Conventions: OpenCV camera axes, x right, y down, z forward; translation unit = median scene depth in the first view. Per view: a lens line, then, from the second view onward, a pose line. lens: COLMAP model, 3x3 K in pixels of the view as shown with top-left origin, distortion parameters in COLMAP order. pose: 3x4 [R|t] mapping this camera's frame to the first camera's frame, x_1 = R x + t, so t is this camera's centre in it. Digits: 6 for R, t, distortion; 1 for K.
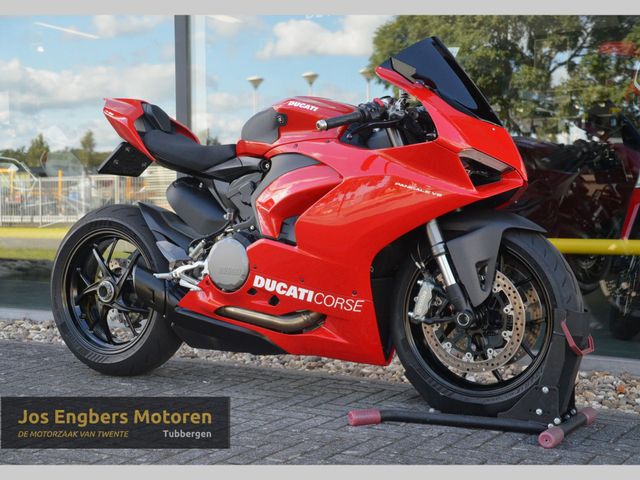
lens RADIAL K [[834.7, 0, 338.2], [0, 834.7, 234.0], [0, 0, 1]] dist [0.105223, 0.000000]
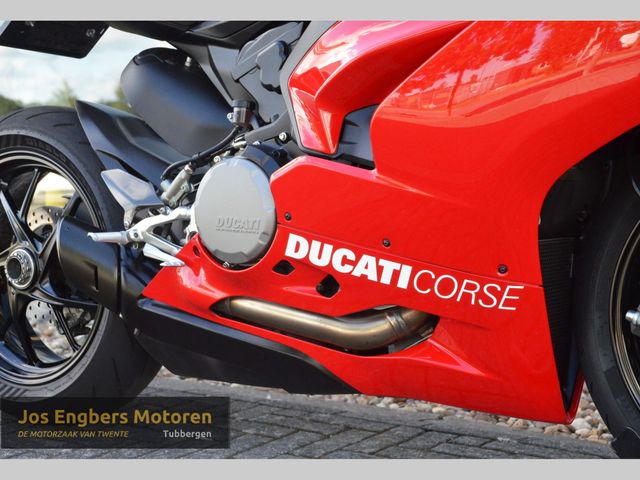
lens RADIAL K [[1092.3, 0, 323.3], [0, 1092.3, 241.3], [0, 0, 1]] dist [0.136766, 0.000000]
pose [[0.995454, -0.004971, -0.095113, -0.018971], [0.008872, 0.999135, 0.040637, 0.027271], [0.094829, -0.041296, 0.994637, 0.361200]]
